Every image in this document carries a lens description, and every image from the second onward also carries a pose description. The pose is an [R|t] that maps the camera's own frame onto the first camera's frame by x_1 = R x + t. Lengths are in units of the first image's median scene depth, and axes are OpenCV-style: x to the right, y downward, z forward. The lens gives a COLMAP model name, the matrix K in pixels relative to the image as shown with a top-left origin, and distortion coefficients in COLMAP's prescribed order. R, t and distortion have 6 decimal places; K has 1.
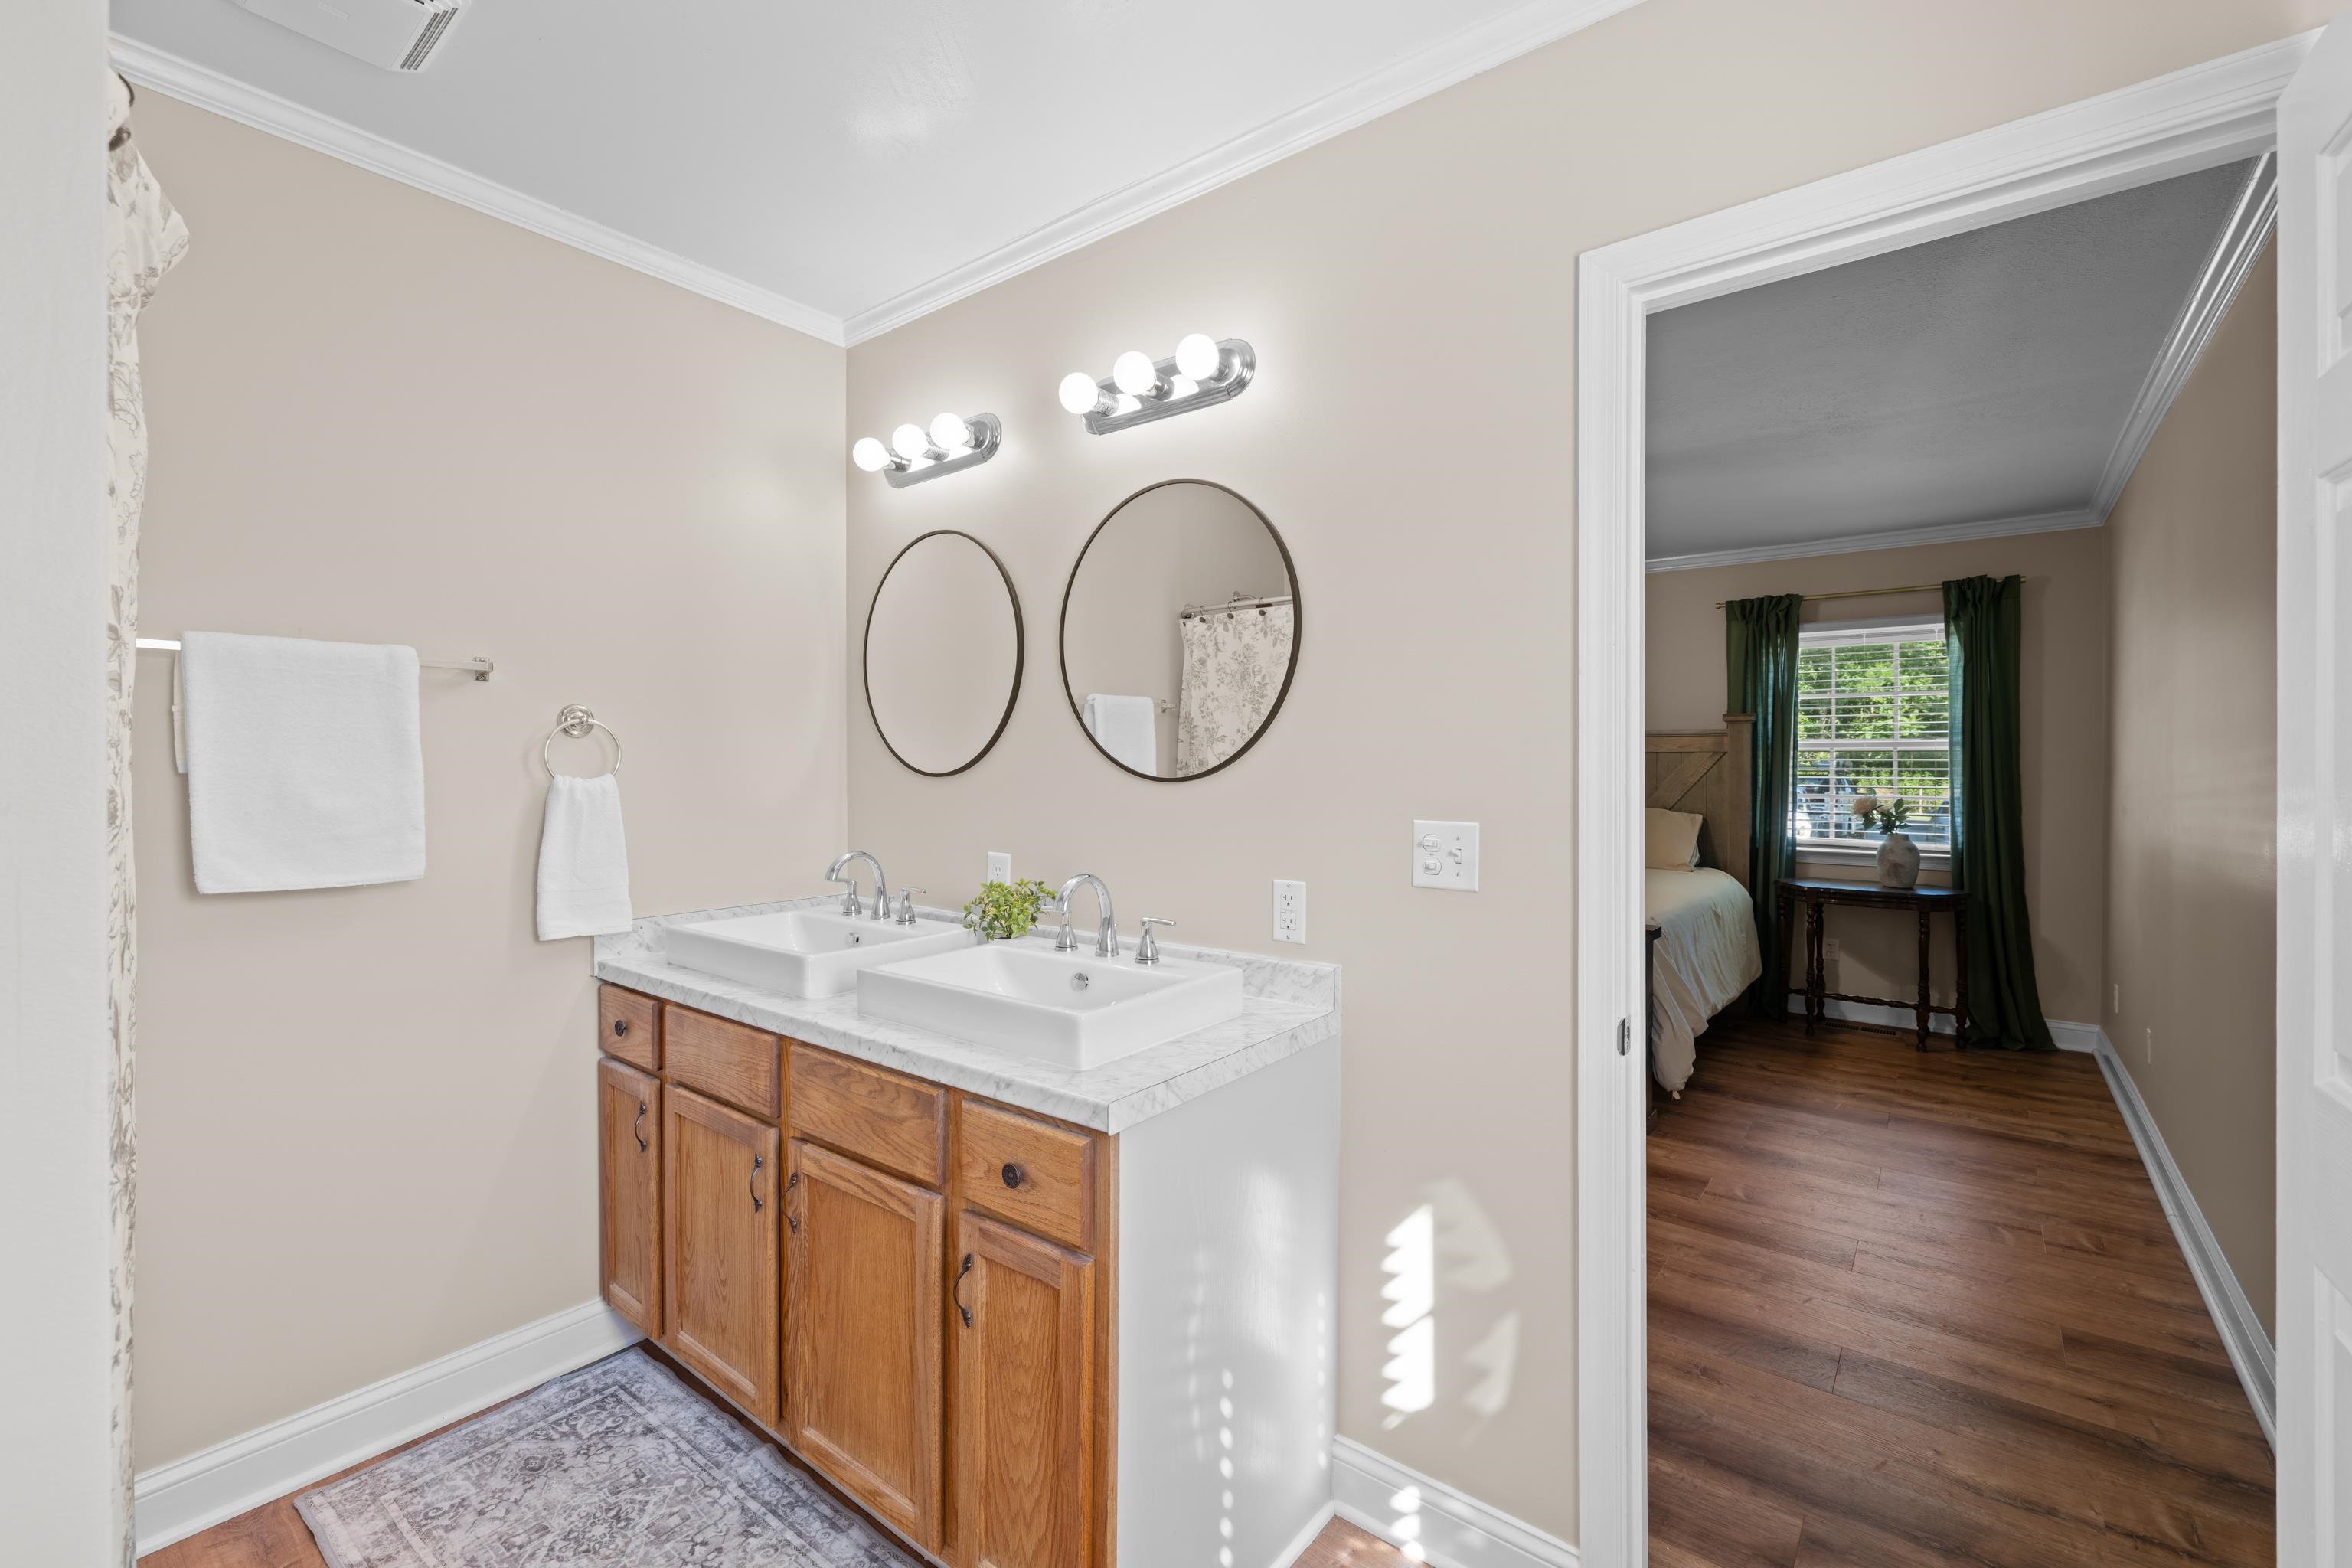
lens RADIAL K [[1002.9, 0, 1175.3], [0, 1002.9, 779.8], [0, 0, 1]] dist [-0.000702, 0.000026]
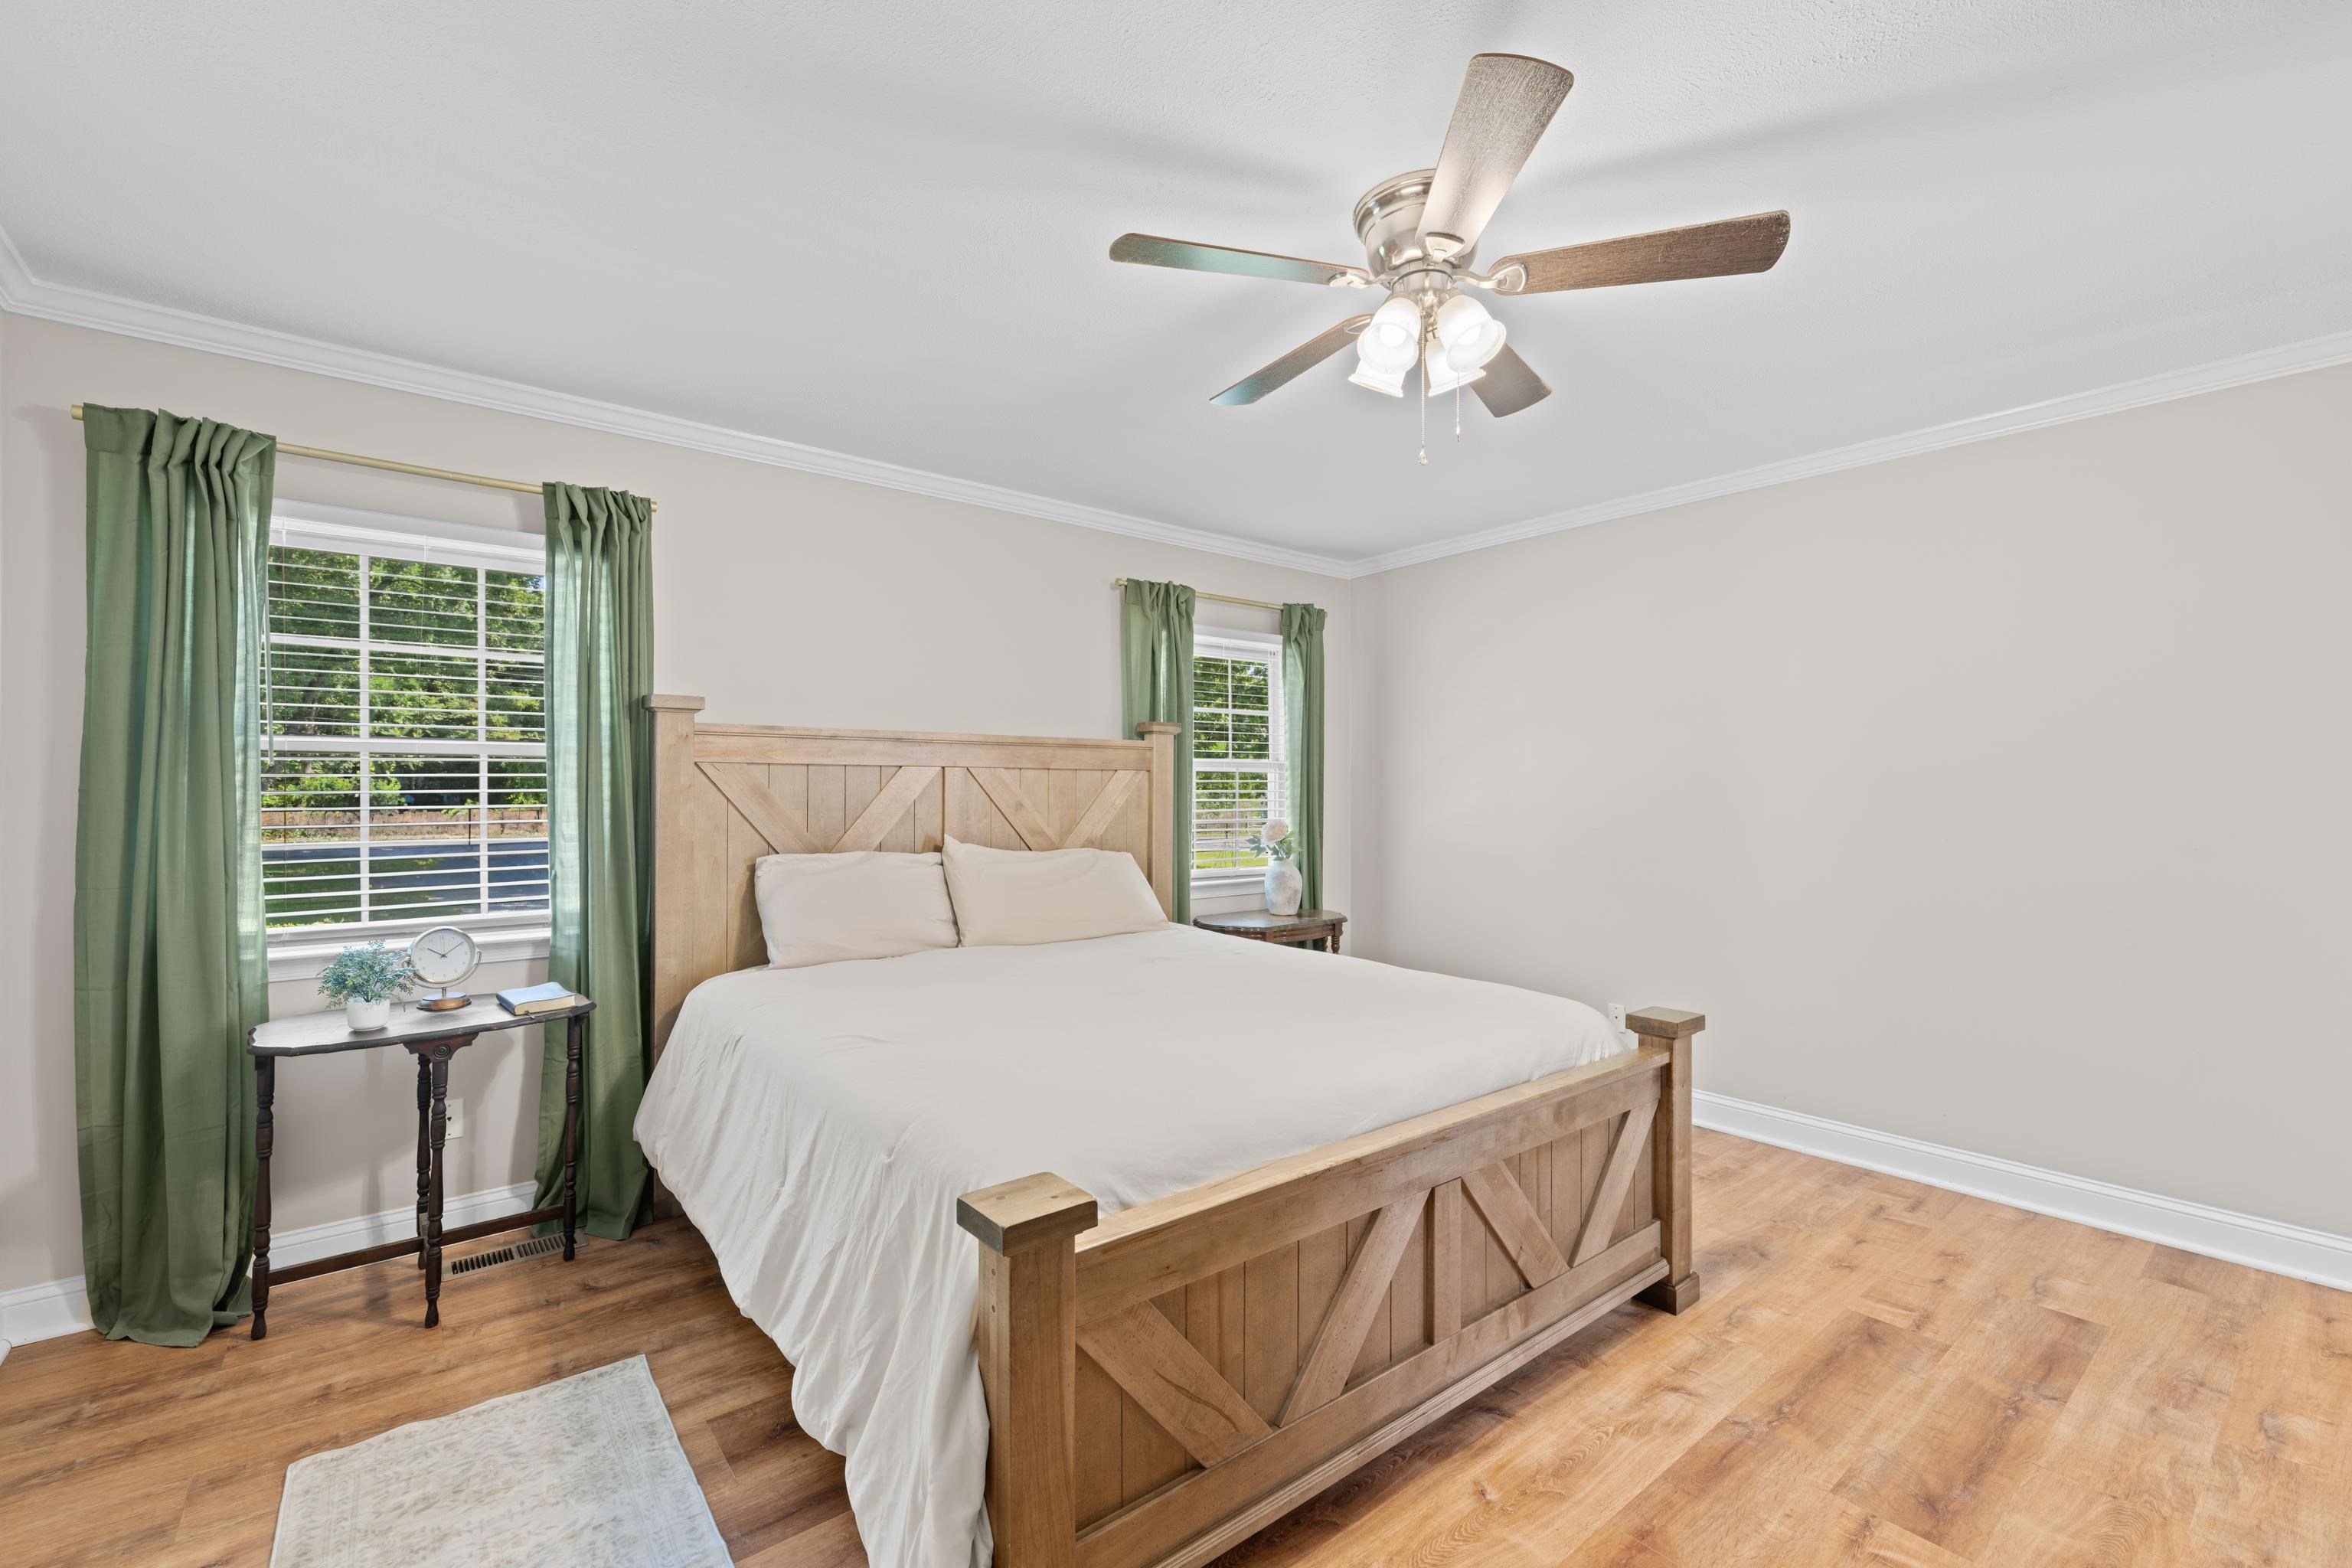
lens RADIAL K [[1002.9, 0, 1175.3], [0, 1002.9, 779.8], [0, 0, 1]] dist [-0.000702, 0.000026]
pose [[0.224020, 0.006774, 0.974561, -0.387296], [0.011470, 0.999888, -0.009586, -0.021695], [-0.974517, 0.013325, 0.223918, 1.412837]]
